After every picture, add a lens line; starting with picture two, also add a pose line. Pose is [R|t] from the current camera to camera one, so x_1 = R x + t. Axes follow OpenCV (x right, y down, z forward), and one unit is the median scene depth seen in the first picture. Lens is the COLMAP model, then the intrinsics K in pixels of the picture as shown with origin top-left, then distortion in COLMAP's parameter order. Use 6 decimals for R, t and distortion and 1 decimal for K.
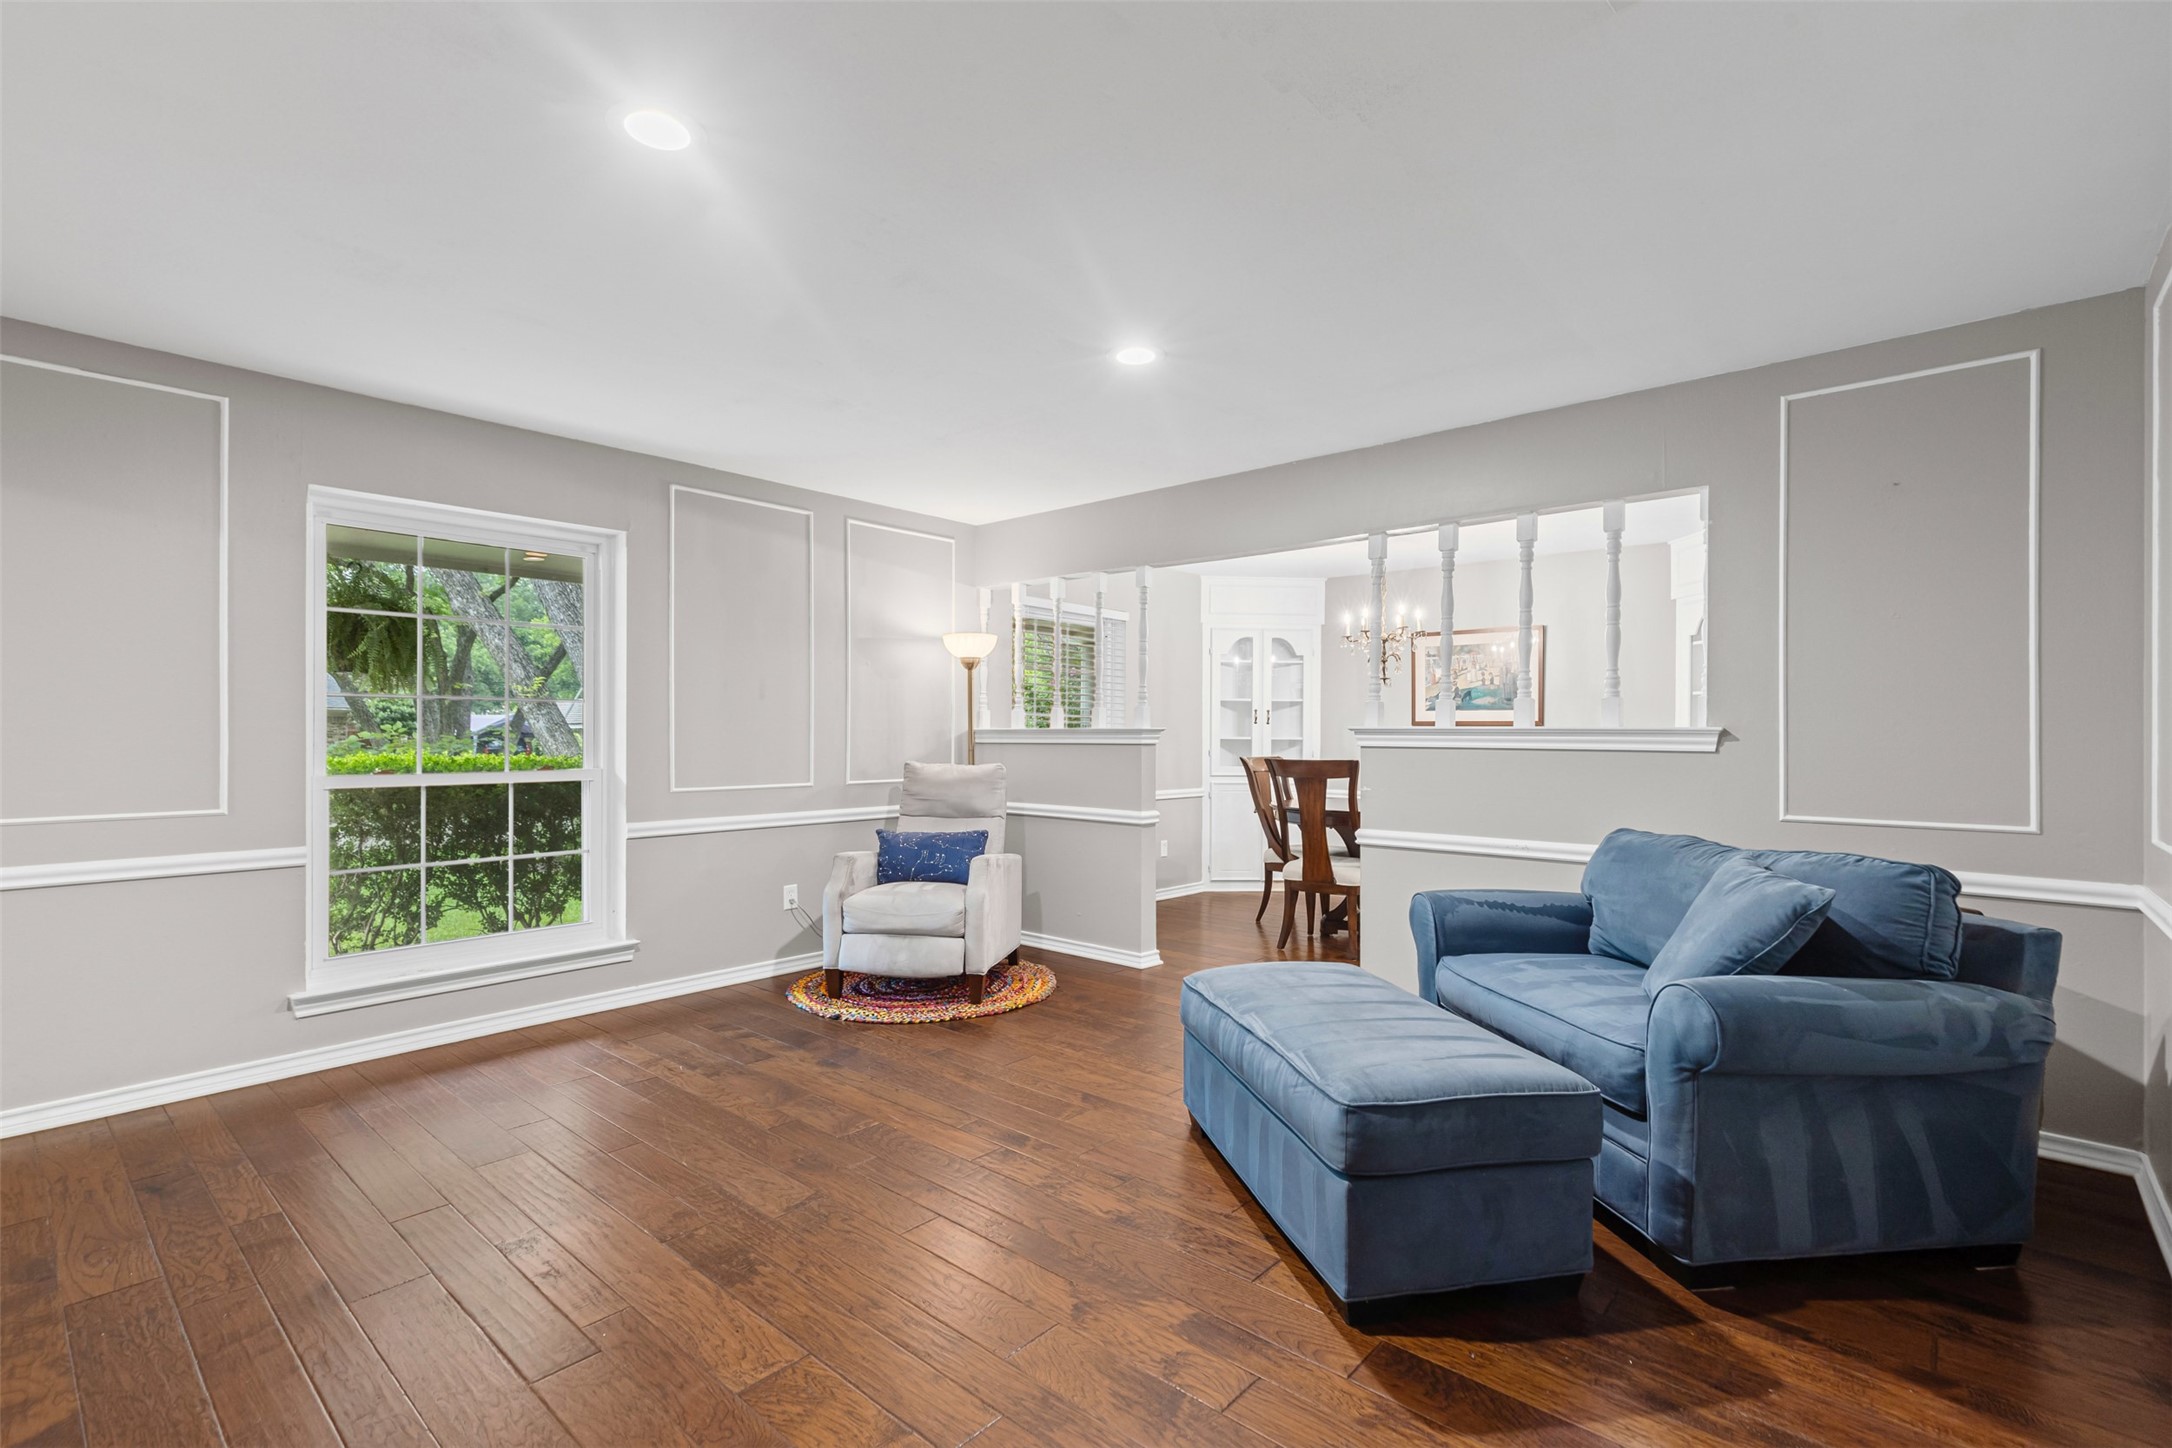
lens RADIAL K [[982.1, 0, 1087.6], [0, 982.1, 738.1], [0, 0, 1]] dist [0.007221, -0.000736]
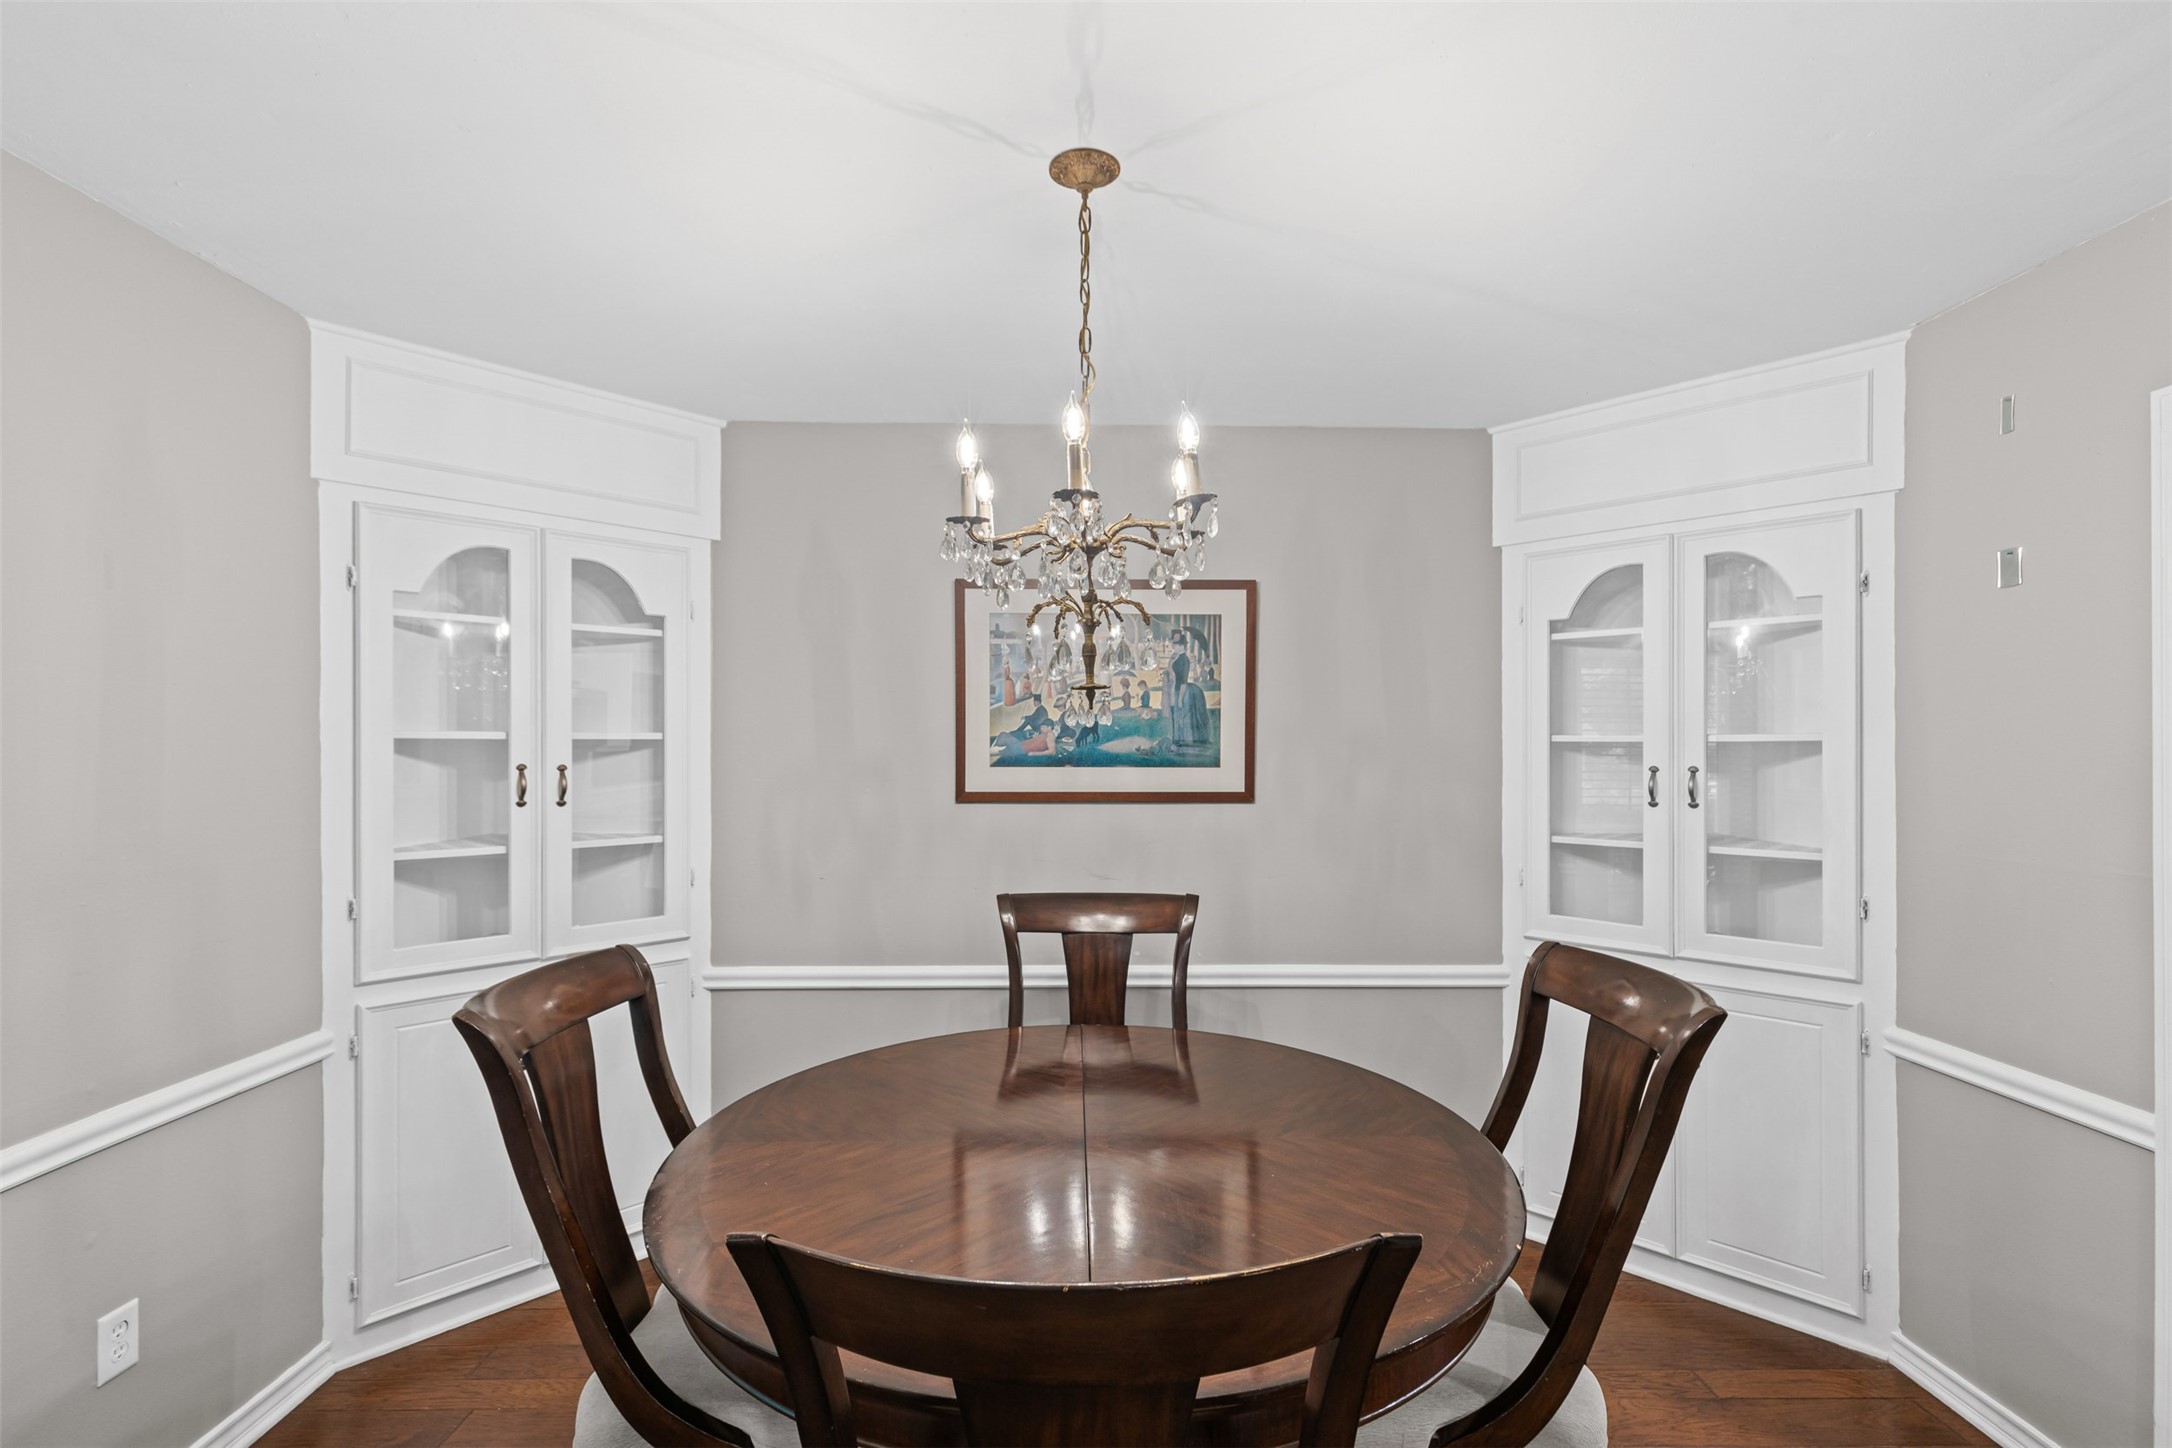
lens RADIAL K [[982.1, 0, 1092.4], [0, 982.1, 742.1], [0, 0, 1]] dist [0.007221, -0.000736]
pose [[0.739093, -0.006878, 0.673569, 0.088596], [0.007139, 0.999972, 0.002378, -0.036446], [-0.673566, 0.003051, 0.739121, 0.621046]]
